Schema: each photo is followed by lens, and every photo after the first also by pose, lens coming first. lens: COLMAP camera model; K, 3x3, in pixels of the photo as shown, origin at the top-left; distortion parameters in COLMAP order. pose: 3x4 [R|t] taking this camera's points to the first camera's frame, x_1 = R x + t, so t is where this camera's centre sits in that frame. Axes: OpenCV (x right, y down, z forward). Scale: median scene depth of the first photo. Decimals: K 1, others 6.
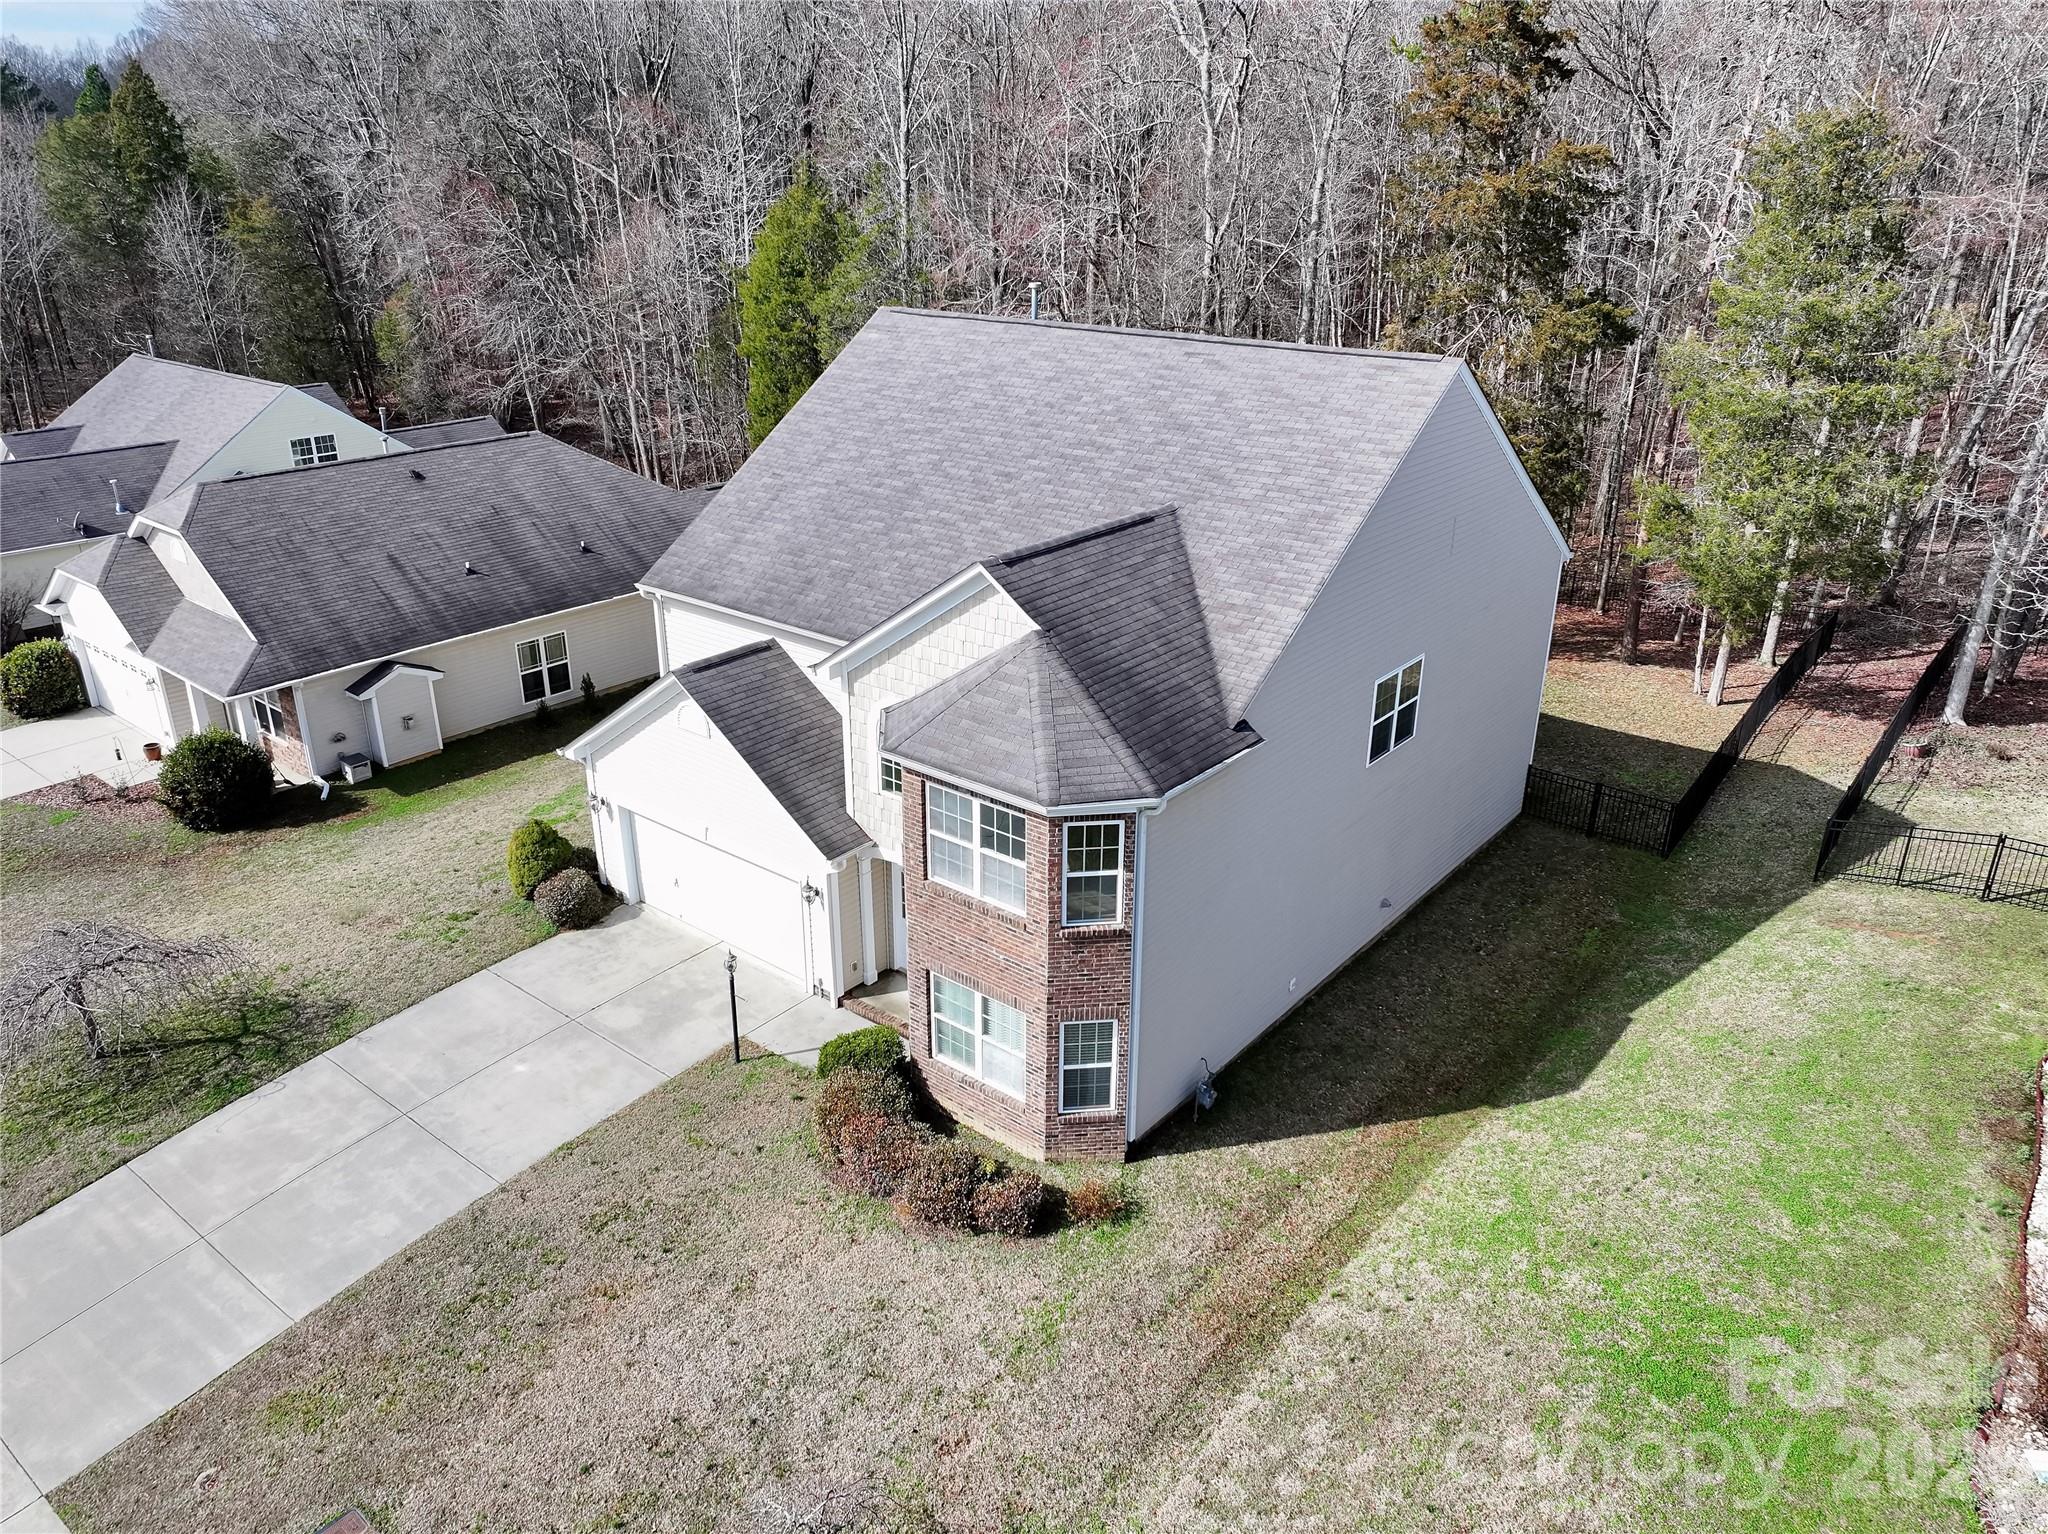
lens RADIAL K [[1438.2, 0, 1026.3], [0, 1438.2, 771.4], [0, 0, 1]] dist [0.007663, 0.005428]
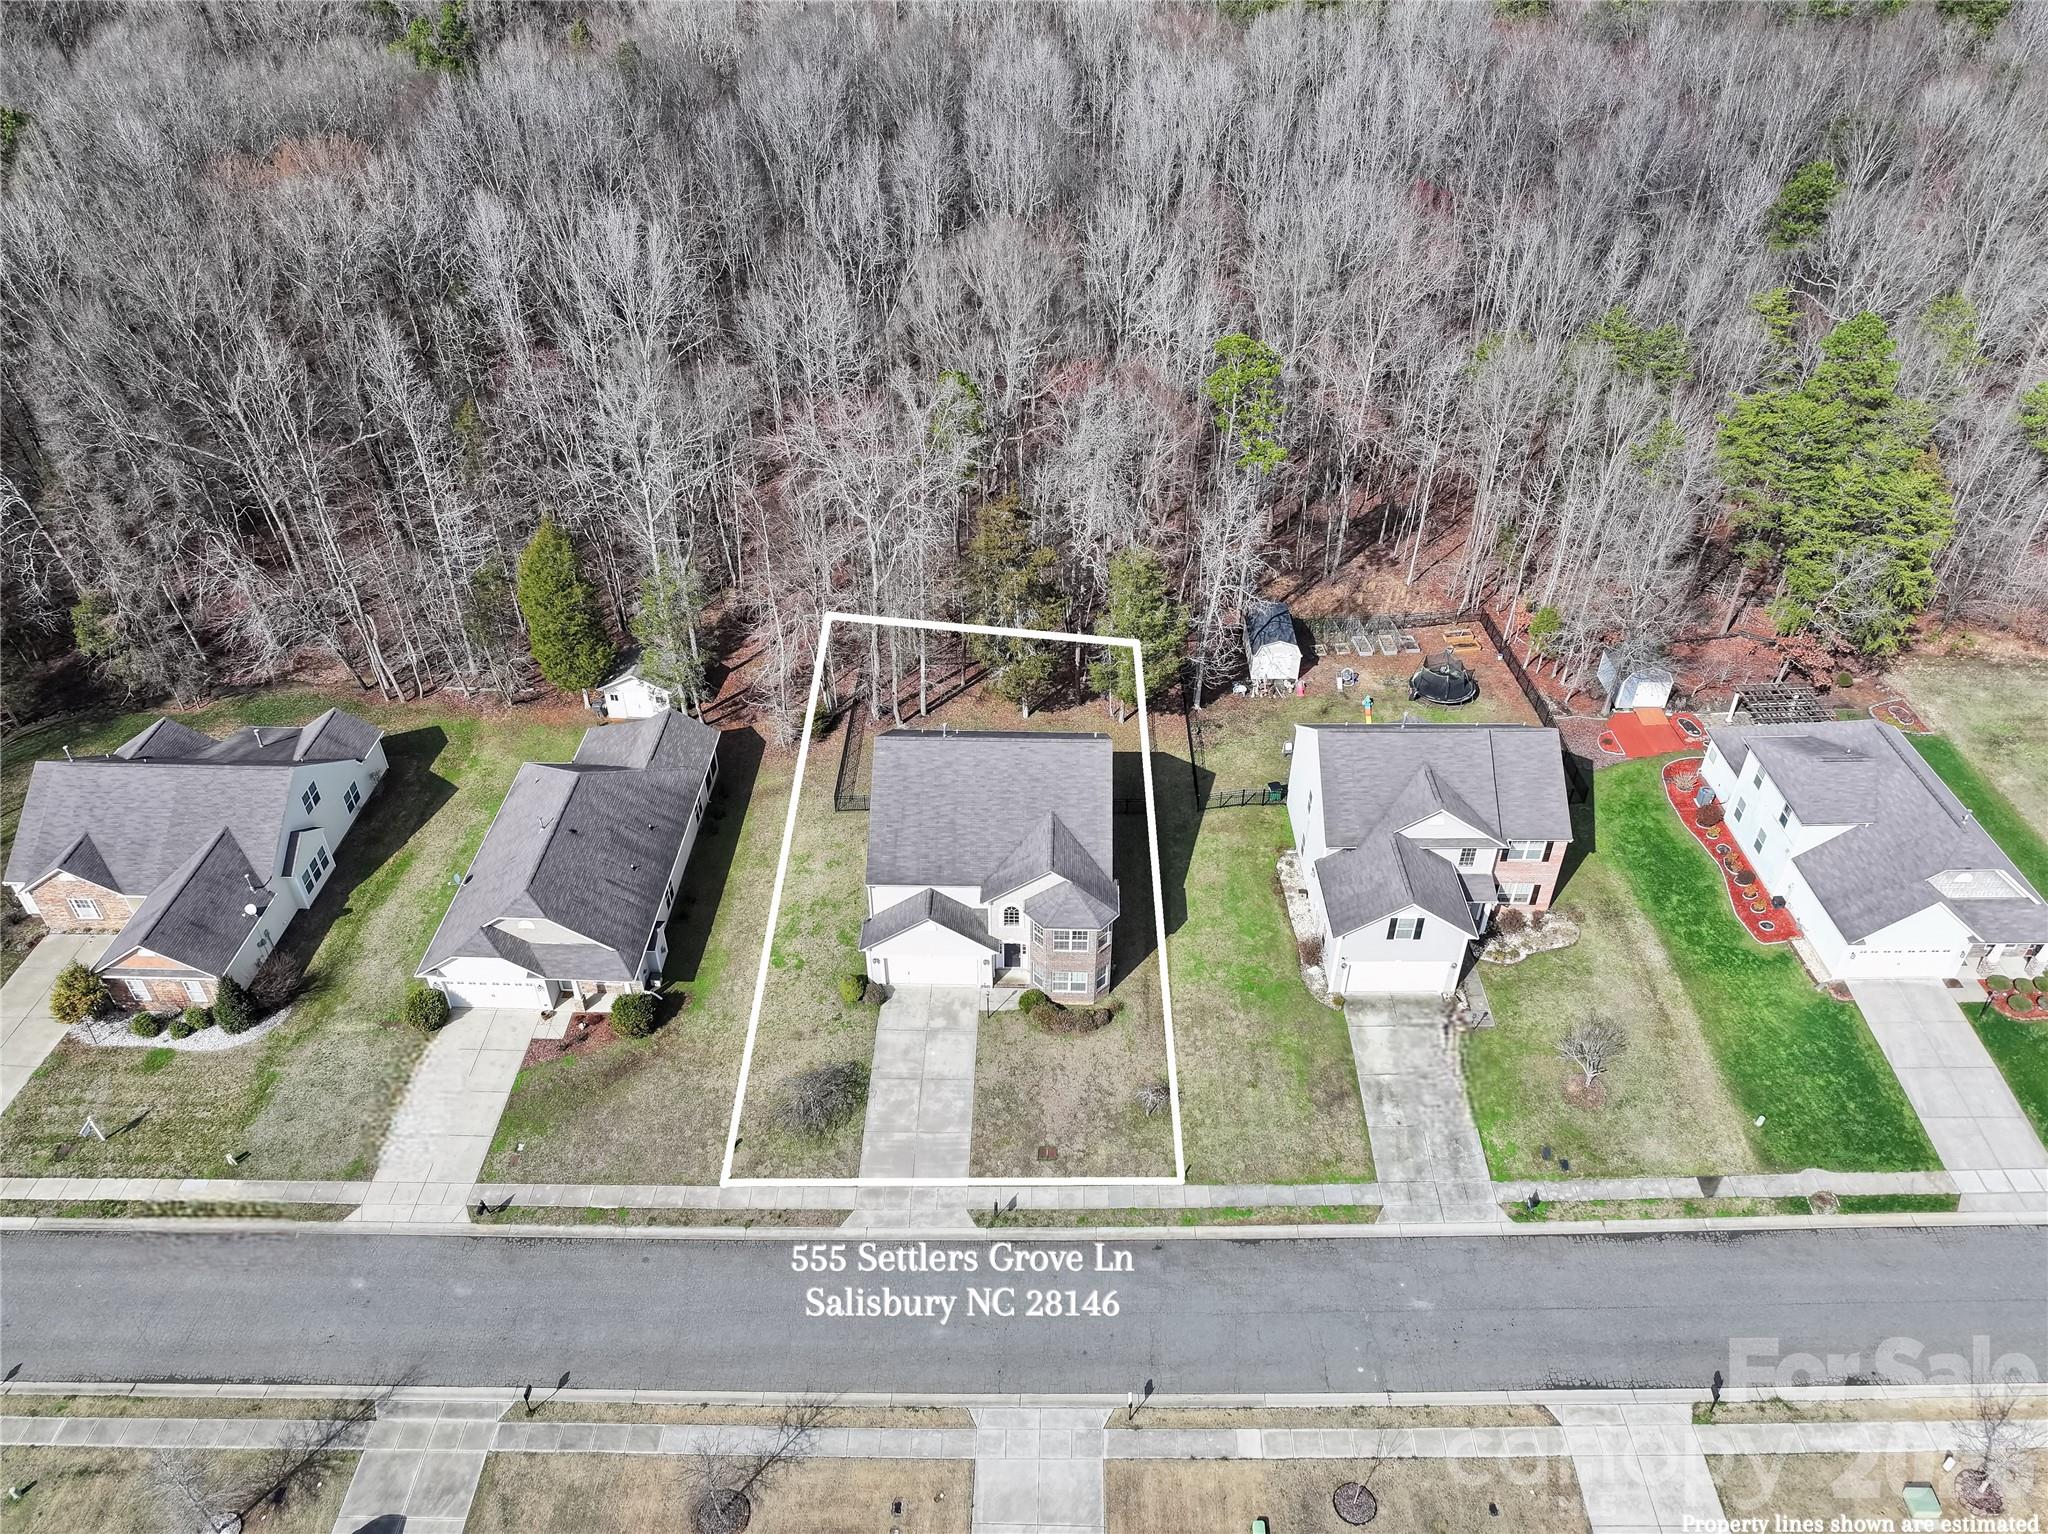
lens RADIAL K [[1438.2, 0, 1023.1], [0, 1438.2, 774.1], [0, 0, 1]] dist [0.007663, 0.005428]
pose [[0.795409, -0.378926, 0.473011, -1.409648], [0.244475, 0.914740, 0.321687, -1.280208], [-0.554578, -0.140234, 0.820231, -1.577172]]
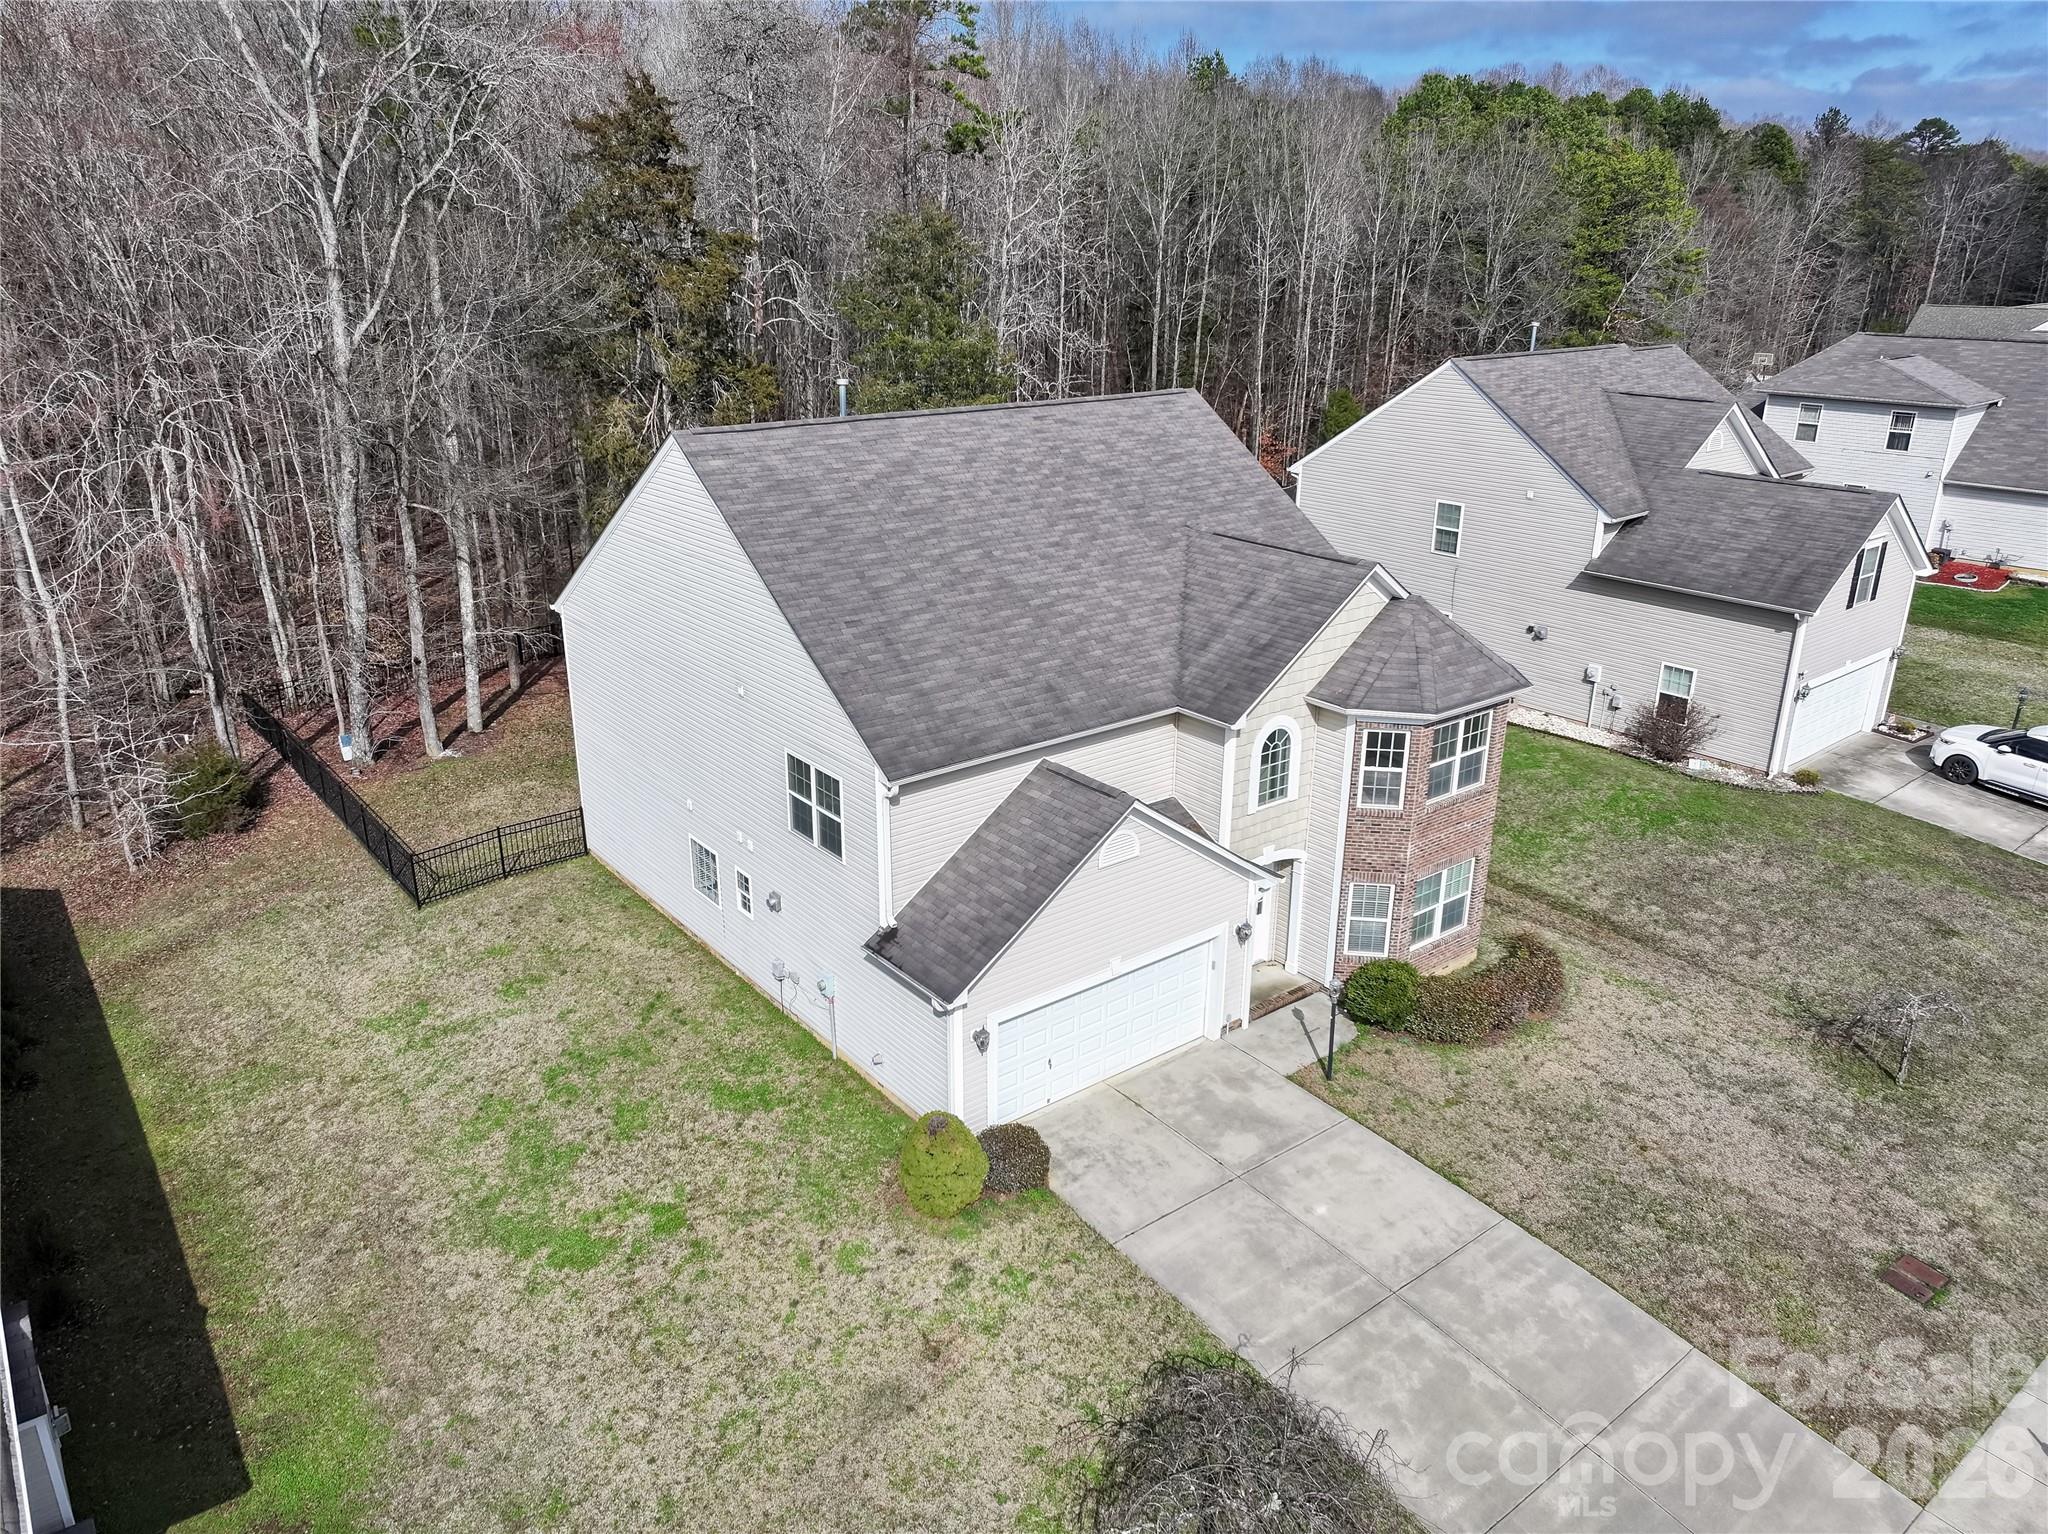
lens RADIAL K [[1438.2, 0, 1024.3], [0, 1438.2, 767.3], [0, 0, 1]] dist [0.007663, 0.005428]
pose [[0.225253, -0.344351, 0.911419, -1.106464], [0.380853, 0.892149, 0.242944, -0.342551], [-0.896779, 0.292393, 0.332106, 0.742662]]
